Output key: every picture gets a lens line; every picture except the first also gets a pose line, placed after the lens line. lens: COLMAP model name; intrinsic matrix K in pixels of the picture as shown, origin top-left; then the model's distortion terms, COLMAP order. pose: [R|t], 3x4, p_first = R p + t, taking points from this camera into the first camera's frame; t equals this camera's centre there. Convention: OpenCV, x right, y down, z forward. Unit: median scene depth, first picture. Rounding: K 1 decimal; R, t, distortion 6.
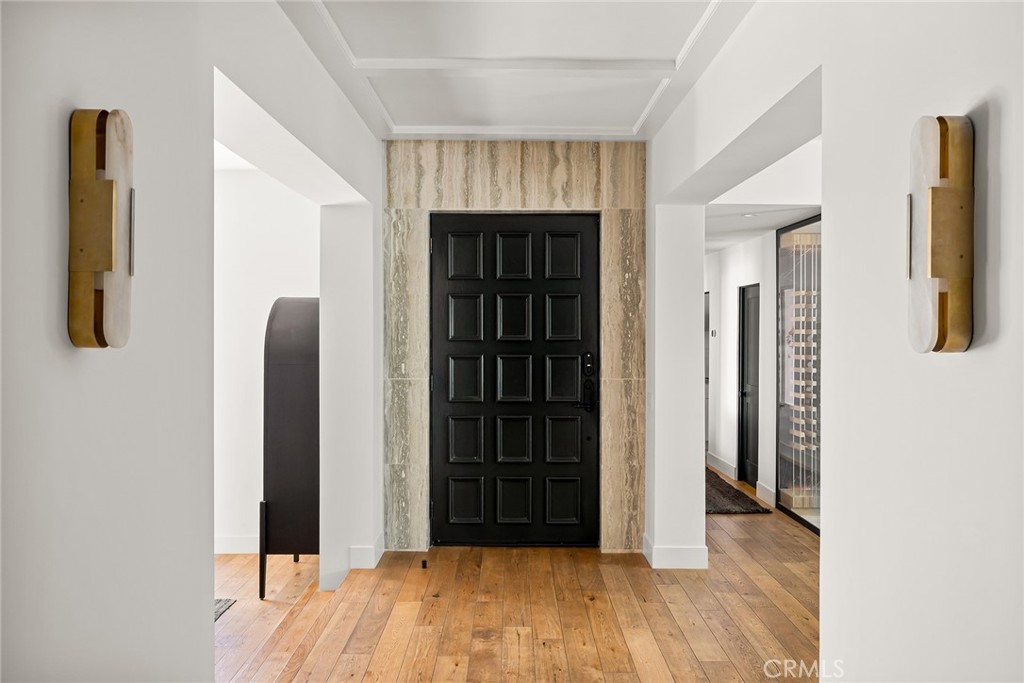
lens RADIAL K [[847.5, 0, 512.6], [0, 847.5, 338.7], [0, 0, 1]] dist [0.003155, 0.000862]
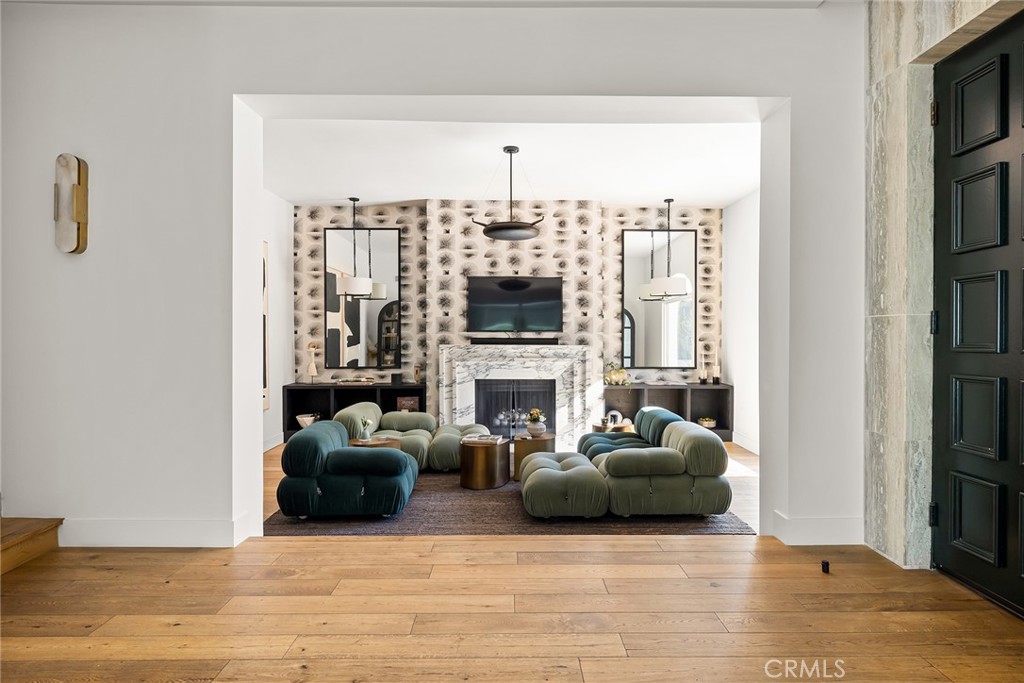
lens RADIAL K [[559.5, 0, 514.3], [0, 559.5, 340.0], [0, 0, 1]] dist [0.001211, 0.000821]
pose [[-0.007324, 0.007354, -0.999946, 0.349292], [-0.009508, 0.999927, 0.007424, 0.067653], [0.999928, 0.009562, -0.007253, 0.691710]]
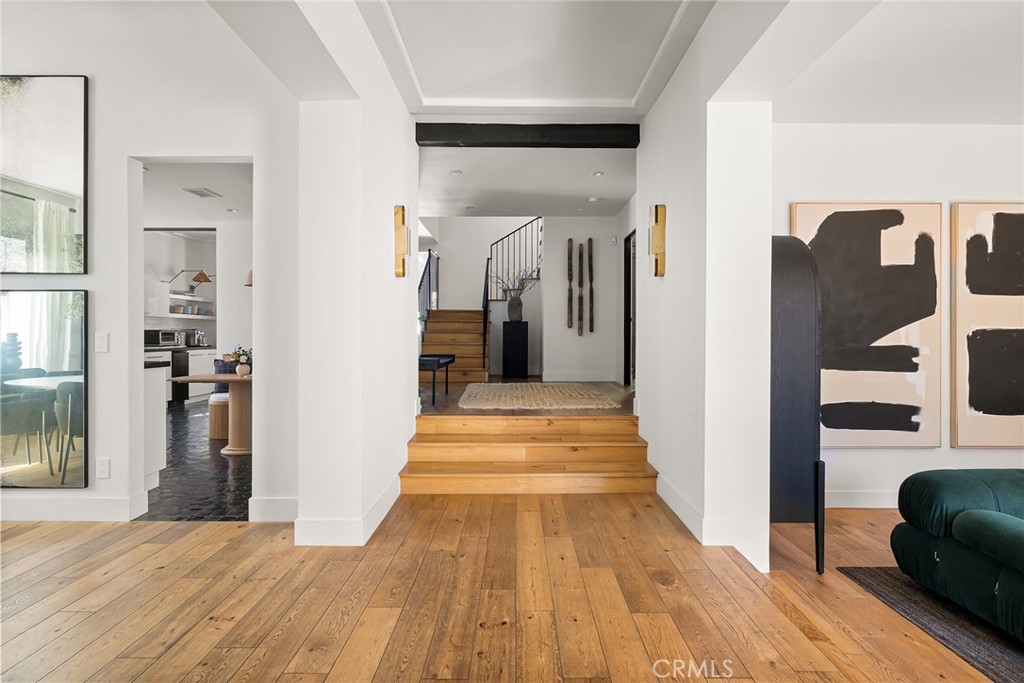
lens RADIAL K [[513.0, 0, 514.0], [0, 513.0, 338.4], [0, 0, 1]] dist [-0.000893, -0.000533]
pose [[-0.999662, -0.005004, 0.025501, 0.012847], [-0.004798, 0.999955, 0.008136, 0.067582], [-0.025540, 0.008011, -0.999642, 0.910069]]
